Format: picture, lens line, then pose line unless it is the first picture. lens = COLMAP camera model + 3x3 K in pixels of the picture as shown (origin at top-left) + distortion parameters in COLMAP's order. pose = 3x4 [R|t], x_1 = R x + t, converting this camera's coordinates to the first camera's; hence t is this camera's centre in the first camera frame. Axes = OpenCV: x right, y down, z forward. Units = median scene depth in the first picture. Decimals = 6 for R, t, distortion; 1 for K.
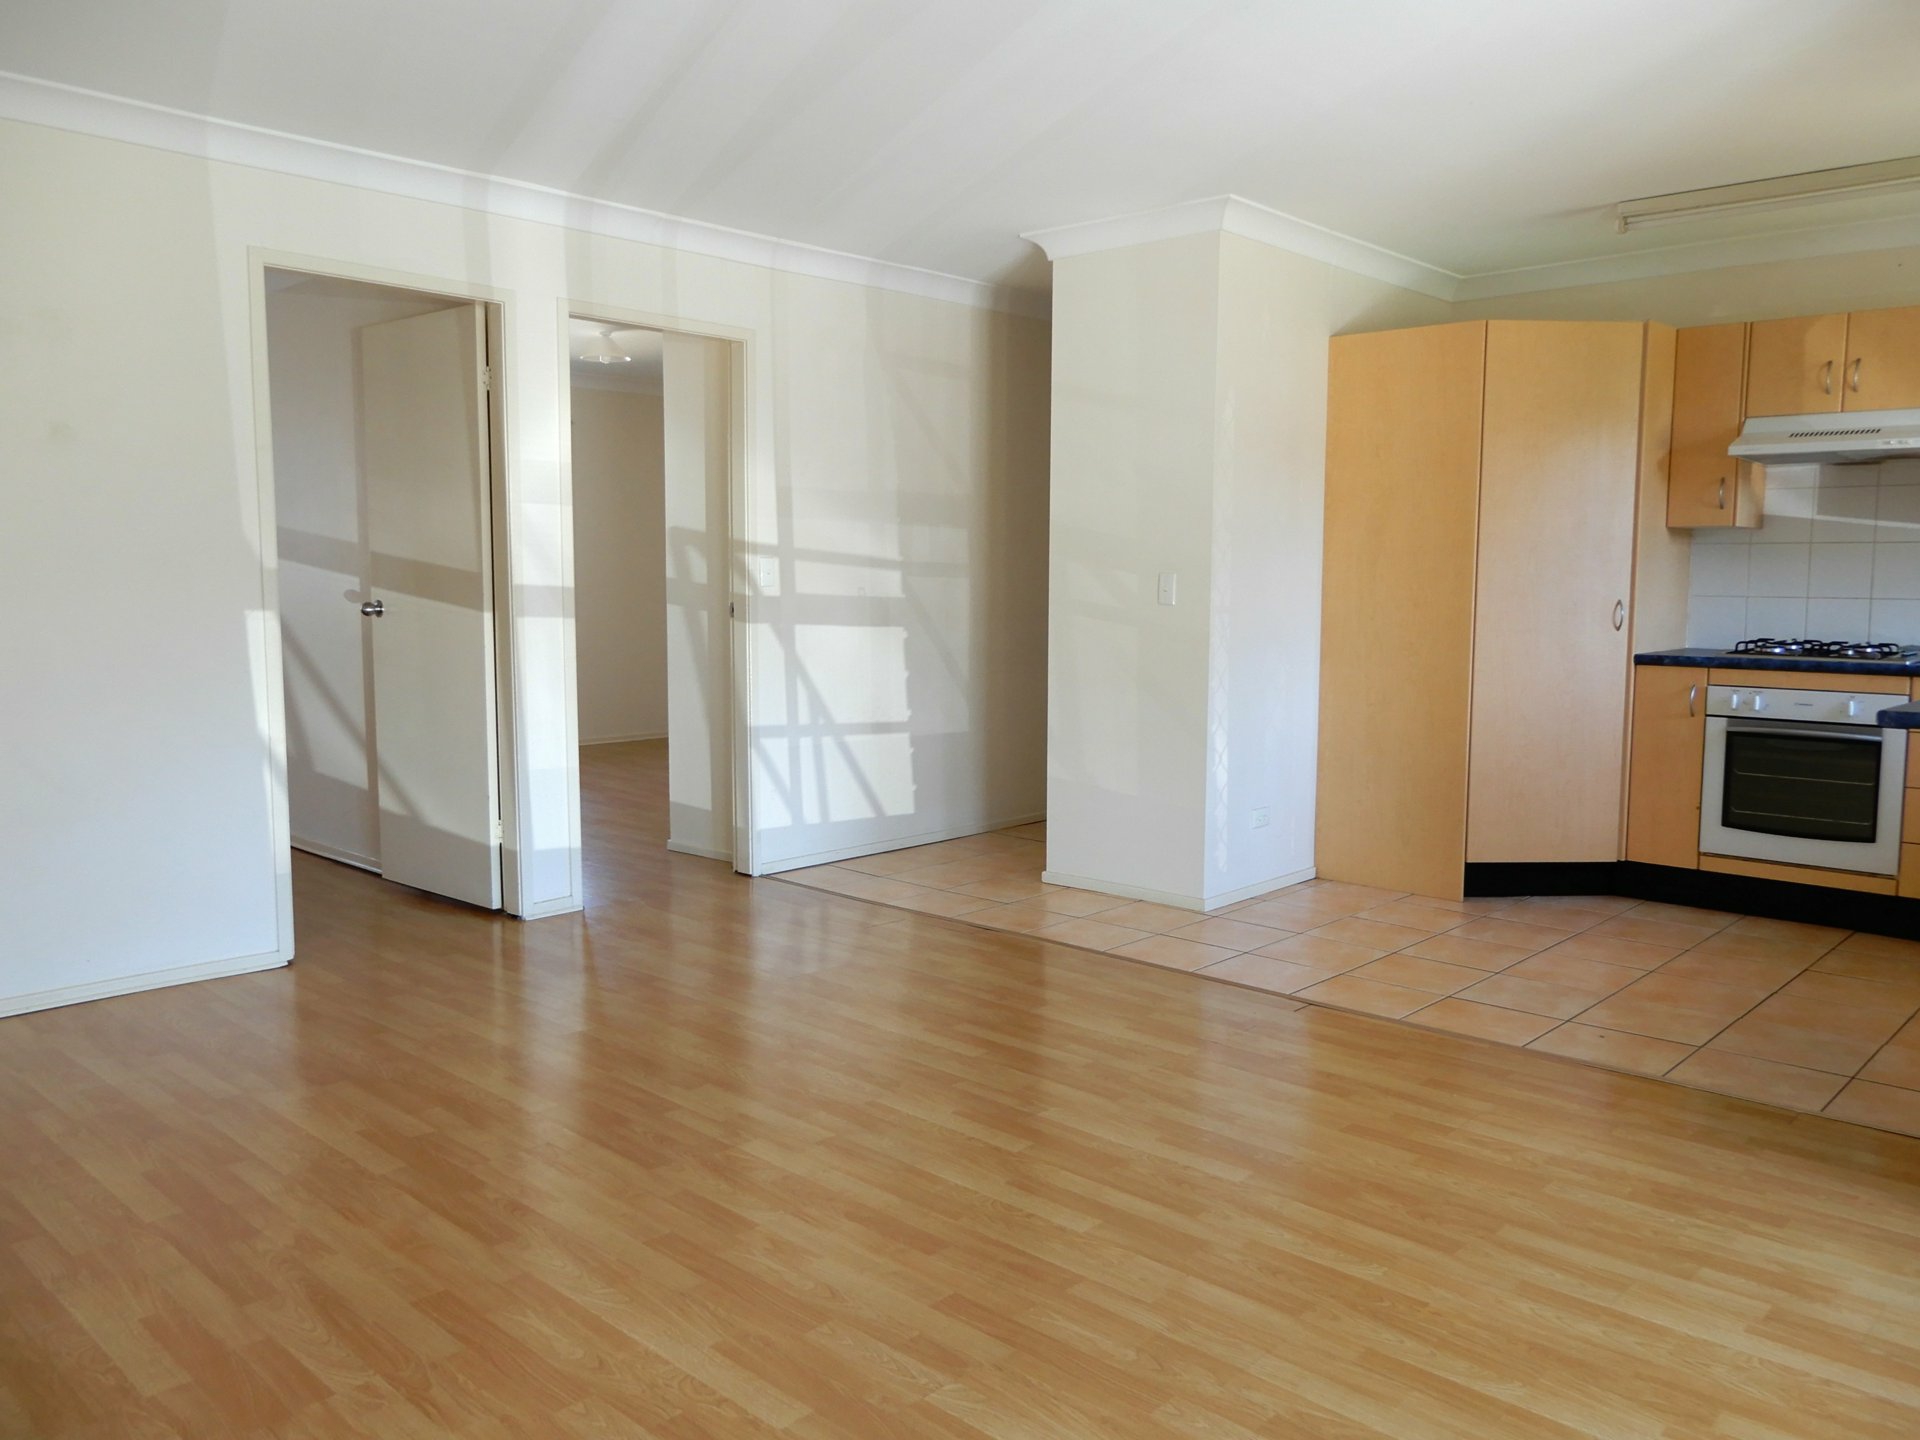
lens RADIAL K [[1439.3, 0, 959.4], [0, 1439.3, 757.8], [0, 0, 1]] dist [0.002141, 0.000523]
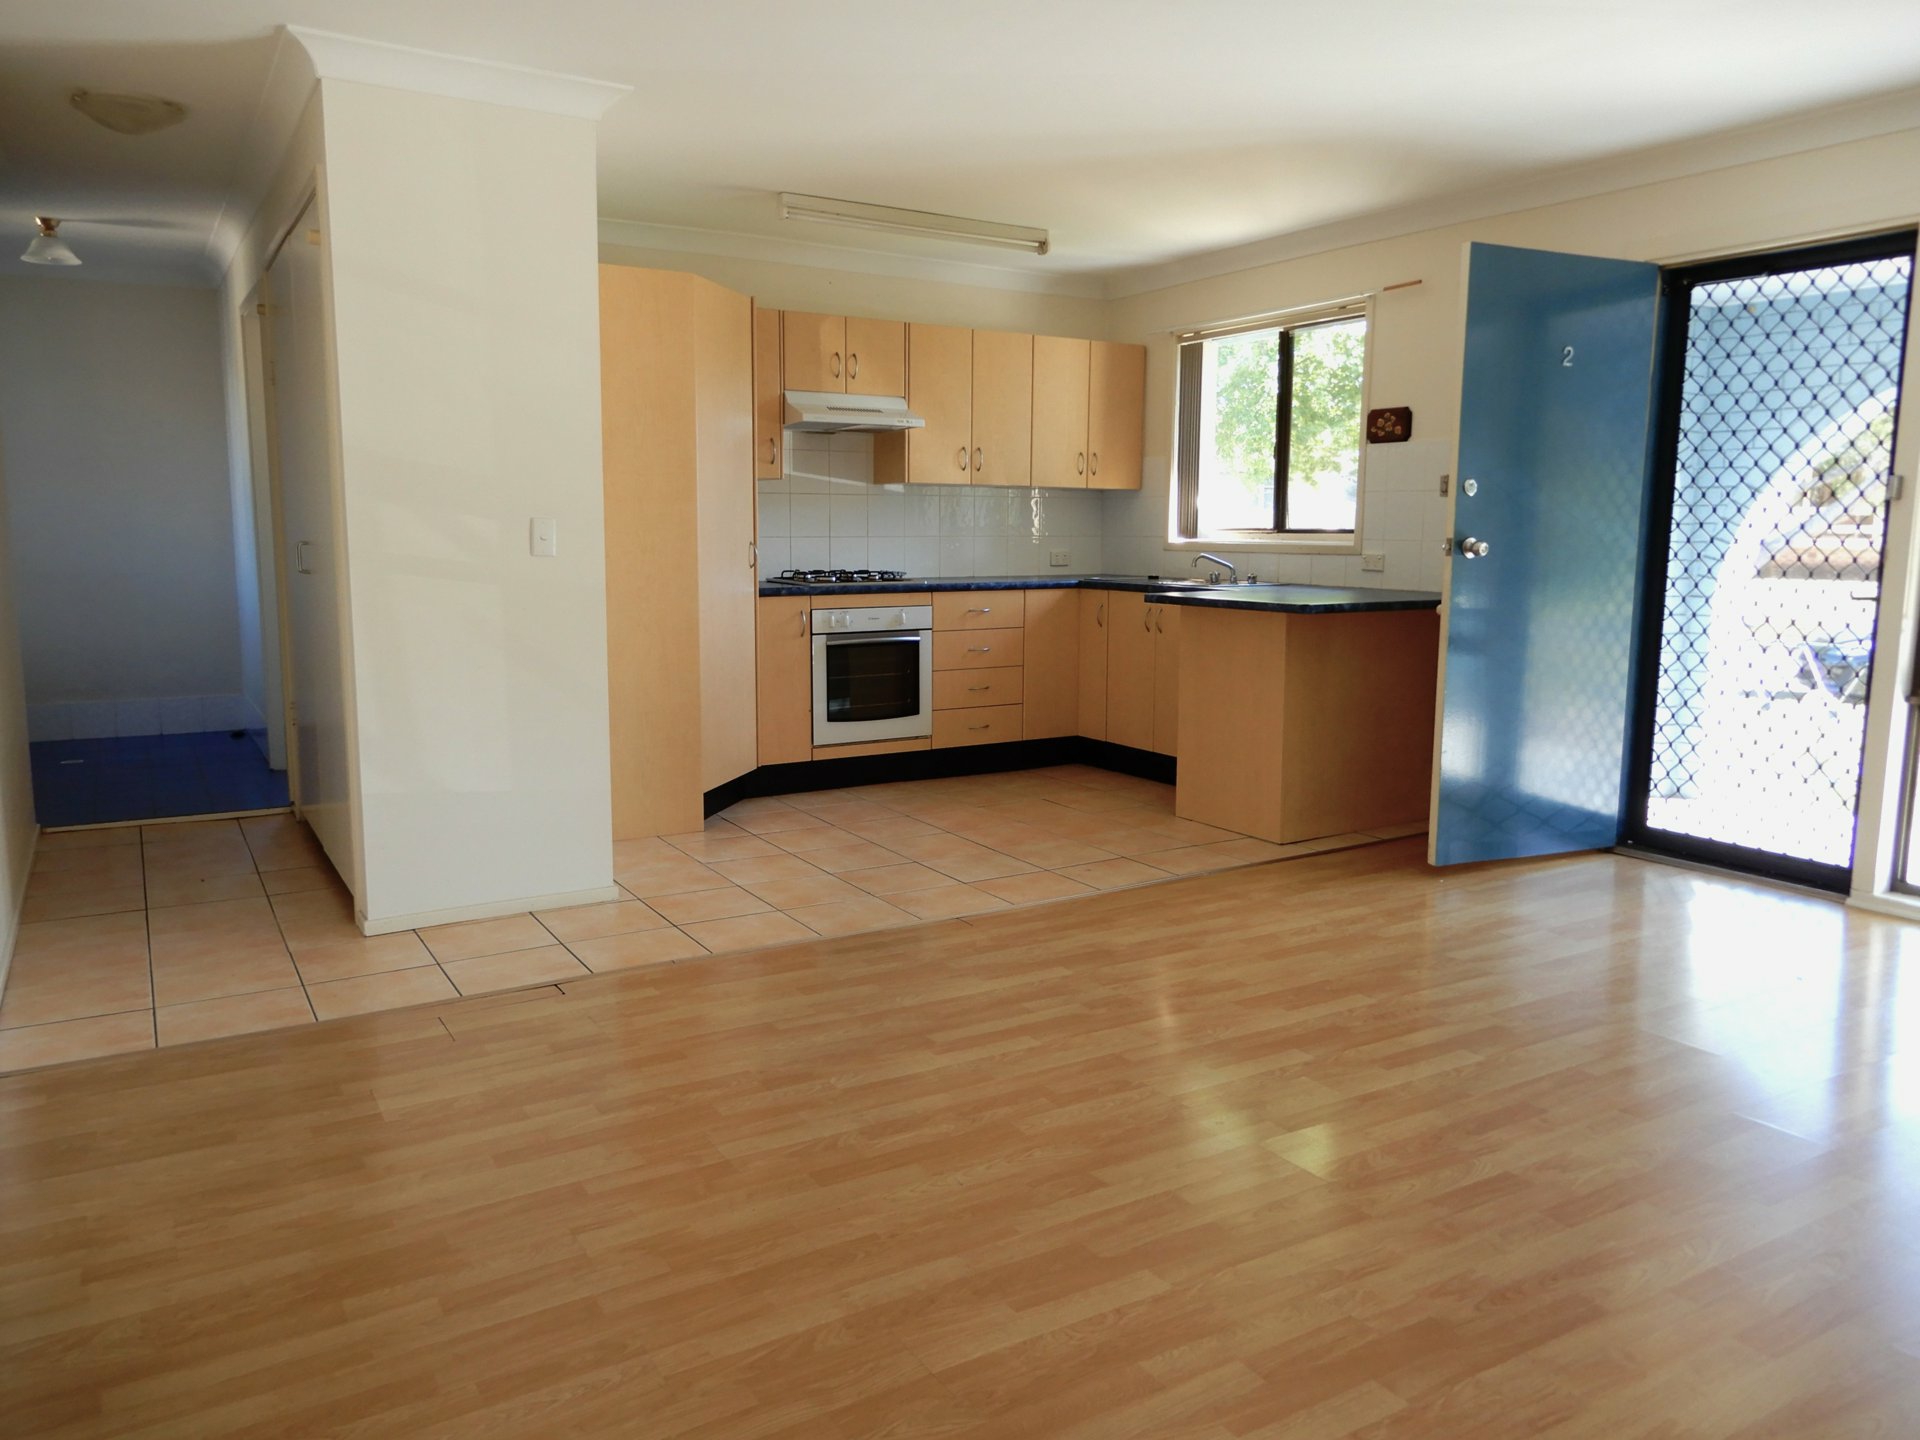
lens RADIAL K [[1394.3, 0, 960.0], [0, 1394.3, 720.0], [0, 0, 1]] dist [0.010575, 0.002560]
pose [[0.272708, -0.136959, 0.952299, -0.587411], [0.121231, 0.986818, 0.107207, -0.070056], [-0.954428, 0.086212, 0.285717, 0.554725]]
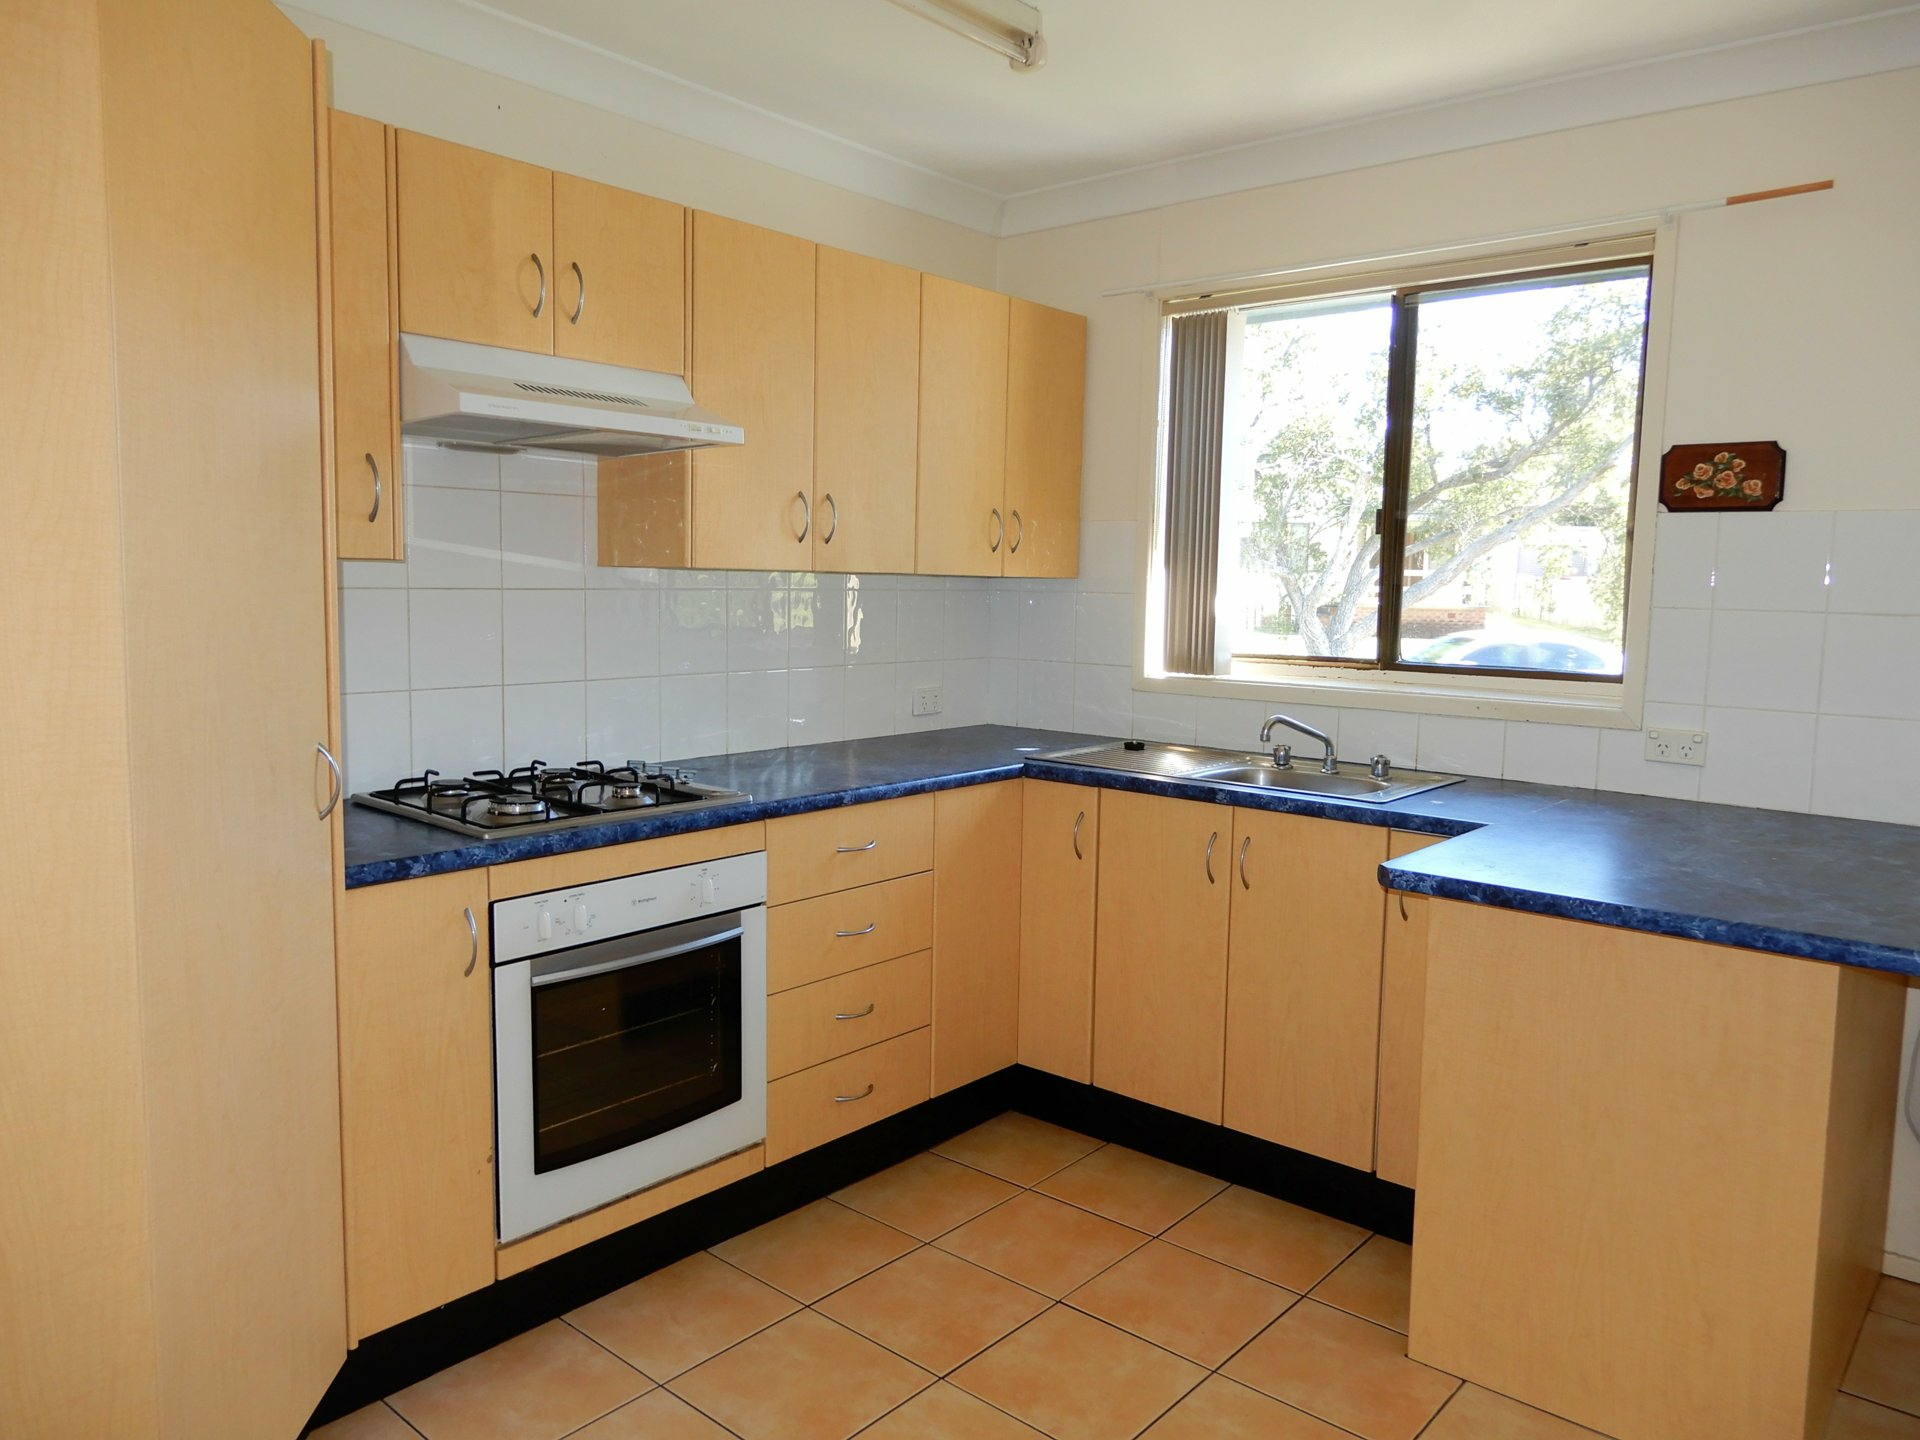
lens RADIAL K [[1367.4, 0, 960.0], [0, 1367.4, 720.0], [0, 0, 1]] dist [0.000186, 0.001409]
pose [[-0.048341, -0.112693, 0.992453, 0.079633], [0.111348, 0.986814, 0.117476, -0.145397], [-0.992605, 0.116187, -0.035156, 0.864650]]
